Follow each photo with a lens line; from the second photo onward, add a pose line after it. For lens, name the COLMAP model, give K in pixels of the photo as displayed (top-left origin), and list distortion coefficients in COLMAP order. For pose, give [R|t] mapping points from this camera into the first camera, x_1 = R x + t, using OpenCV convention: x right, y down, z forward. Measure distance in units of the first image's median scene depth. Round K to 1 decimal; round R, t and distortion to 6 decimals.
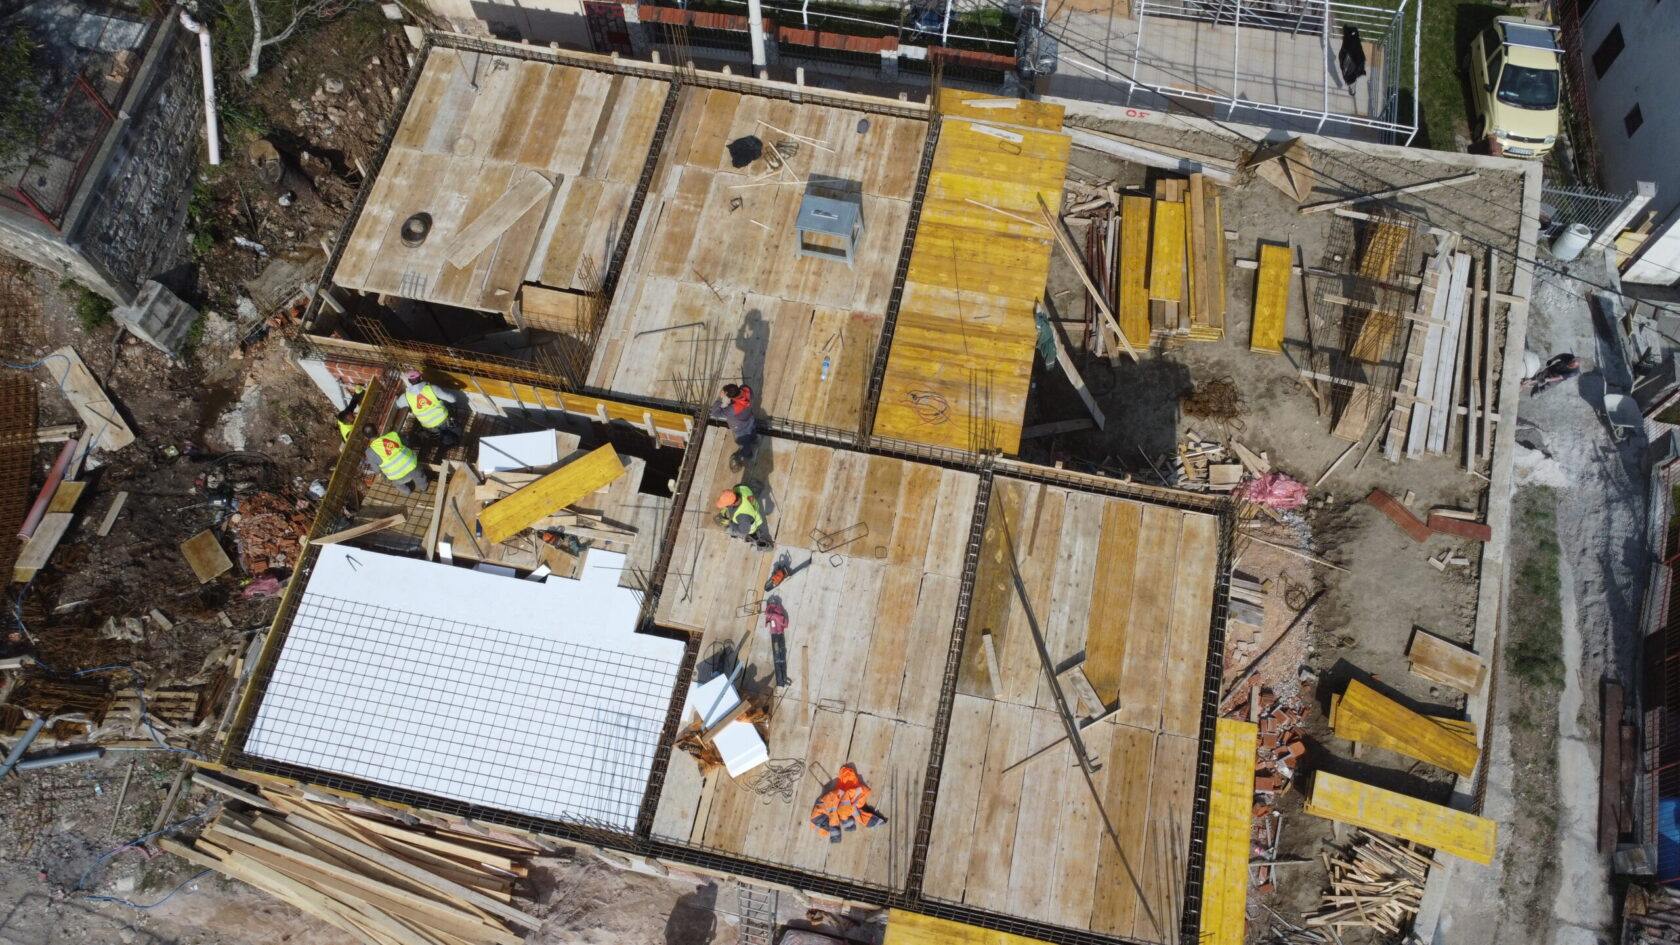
lens RADIAL K [[1255.5, 0, 846.4], [0, 1255.5, 475.7], [0, 0, 1]] dist [-0.005307, -0.008208]
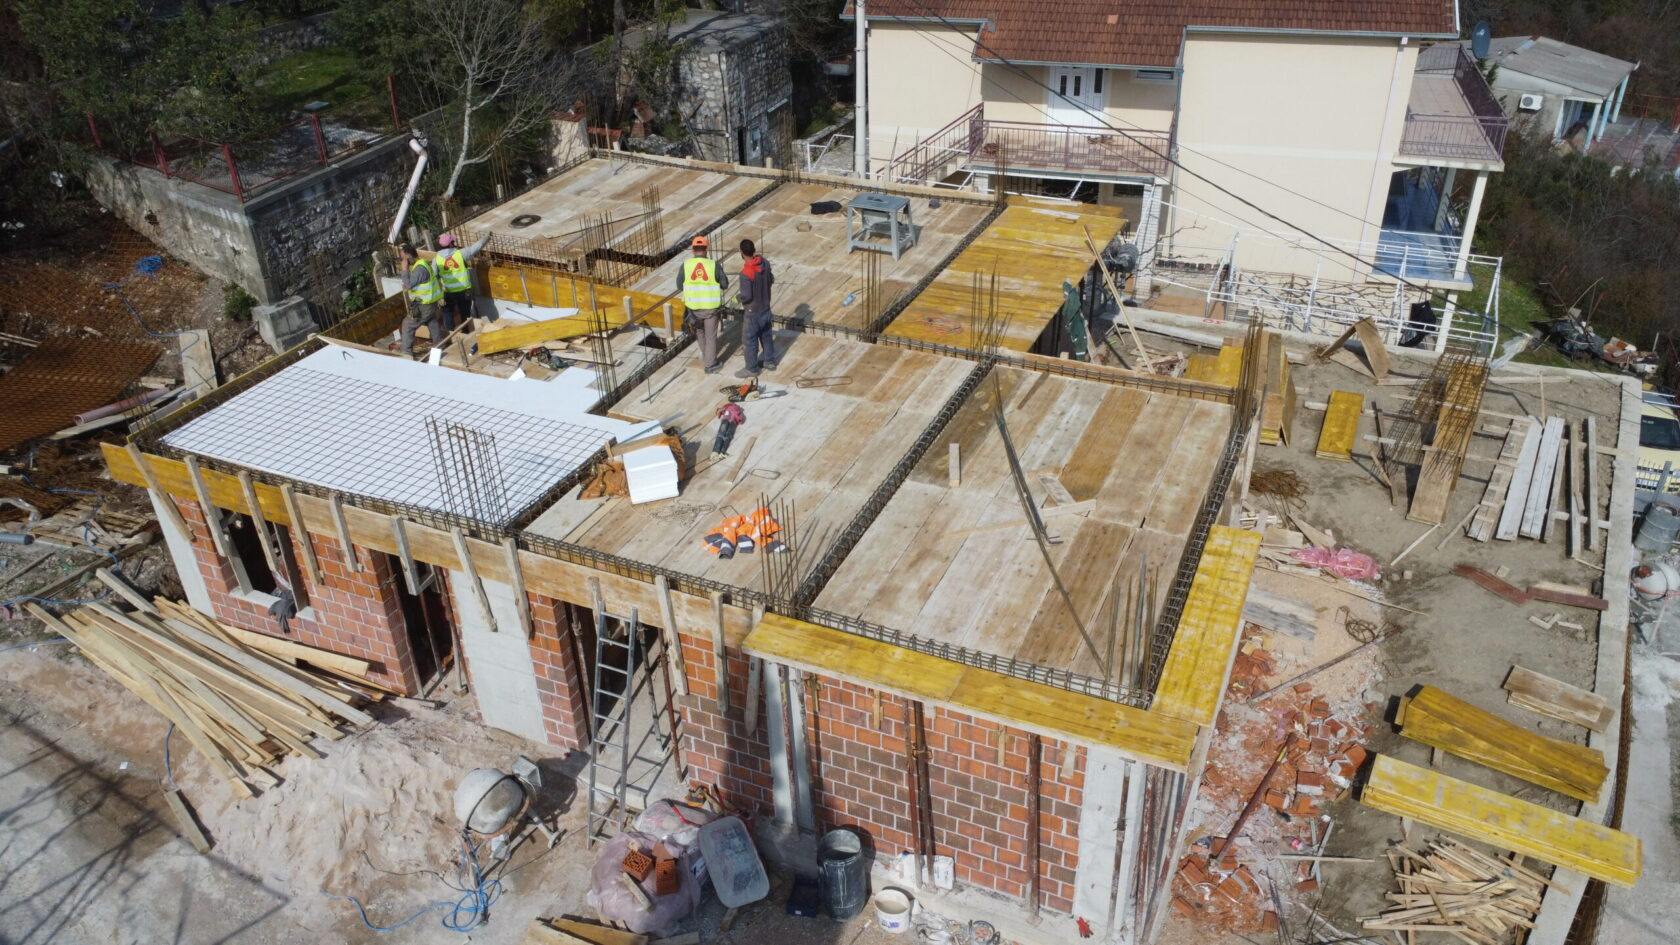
lens RADIAL K [[1255.5, 0, 846.4], [0, 1255.5, 475.7], [0, 0, 1]] dist [-0.005307, -0.008208]
pose [[0.975972, 0.108888, -0.188738, 0.182941], [-0.197070, 0.810651, -0.551370, 0.572874], [0.092963, 0.575317, 0.812631, 0.249903]]
